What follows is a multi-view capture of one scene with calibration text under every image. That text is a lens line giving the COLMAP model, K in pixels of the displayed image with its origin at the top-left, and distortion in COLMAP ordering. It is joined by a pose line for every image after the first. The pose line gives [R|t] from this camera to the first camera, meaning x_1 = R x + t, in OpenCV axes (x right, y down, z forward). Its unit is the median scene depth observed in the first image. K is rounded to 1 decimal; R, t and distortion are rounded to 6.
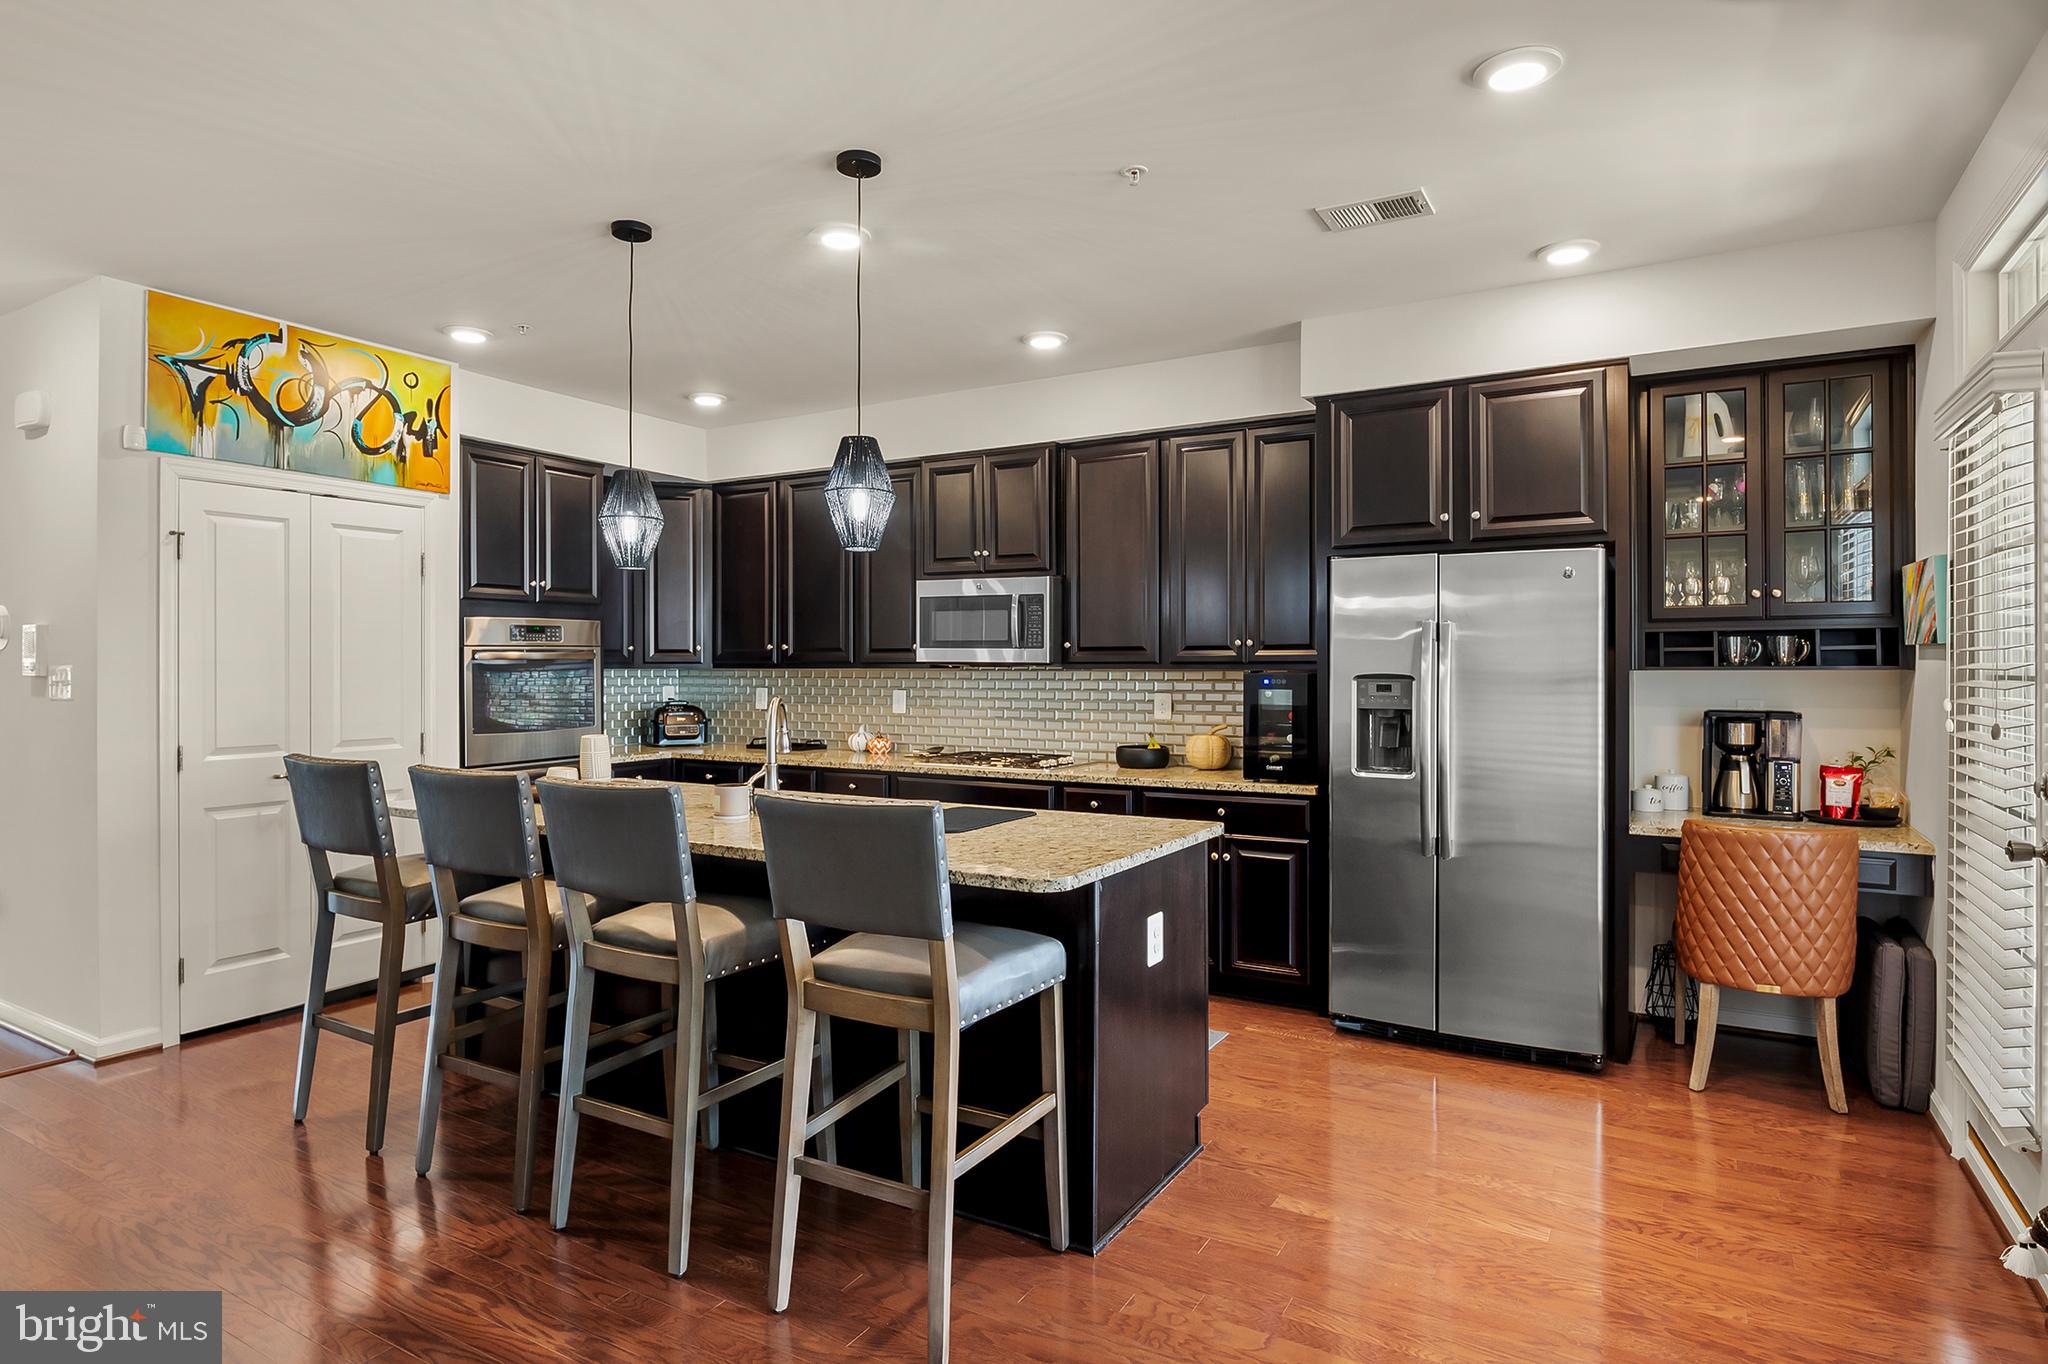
lens RADIAL K [[1113.2, 0, 1000.6], [0, 1113.2, 667.2], [0, 0, 1]] dist [0.000319, -0.006389]
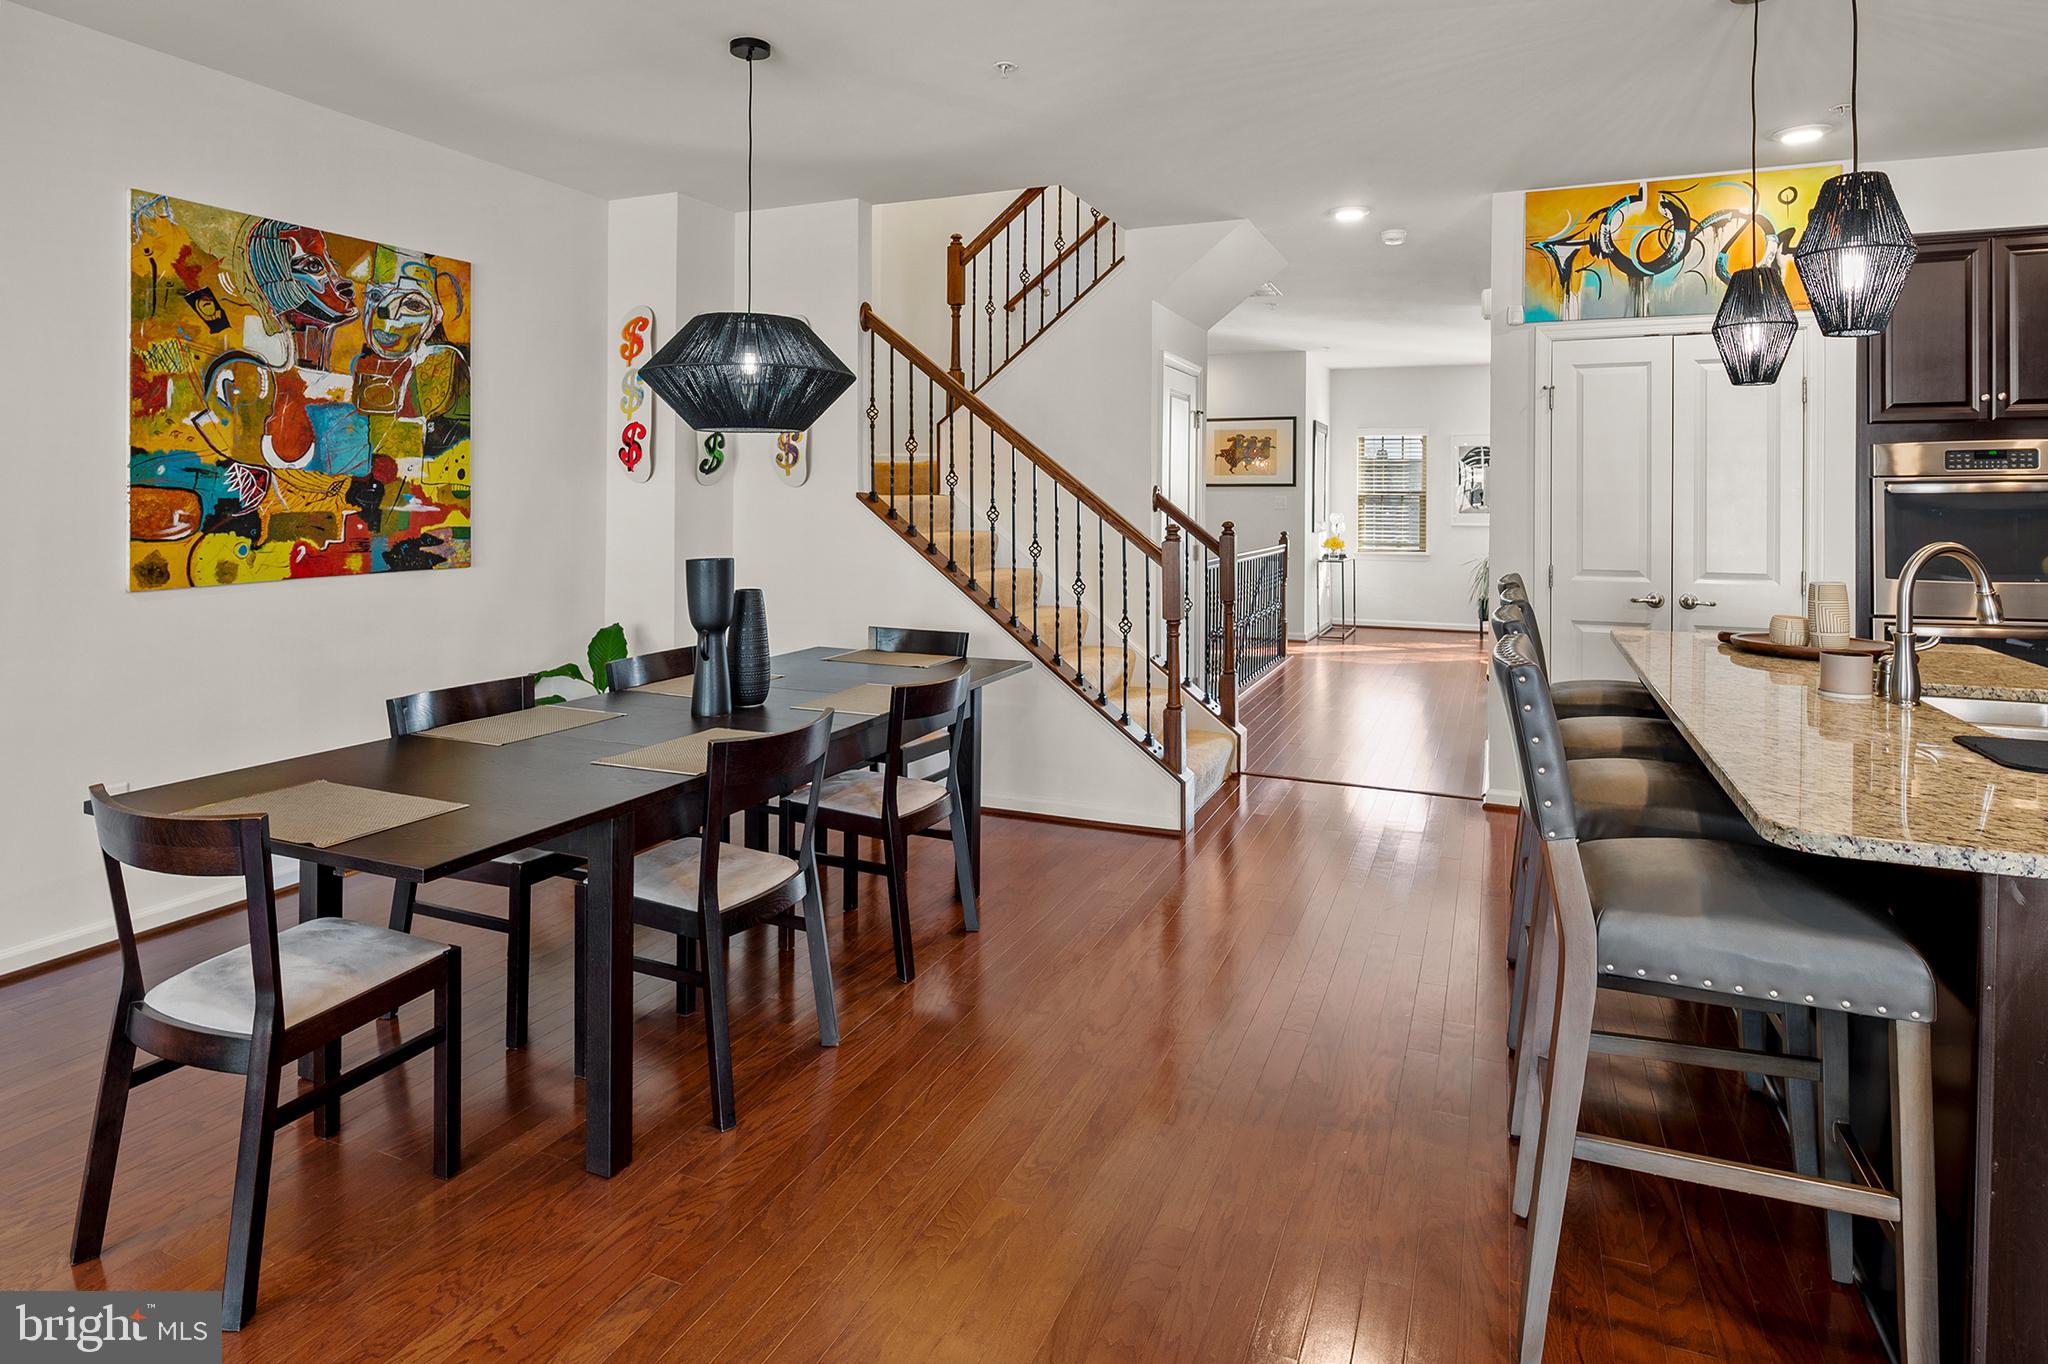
lens RADIAL K [[1113.2, 0, 1026.0], [0, 1113.2, 495.5], [0, 0, 1]] dist [0.000319, -0.006389]
pose [[0.136650, -0.001437, -0.990618, 0.313857], [-0.007400, 0.999970, -0.002471, 0.002692], [0.990592, 0.007668, 0.136635, 0.236017]]
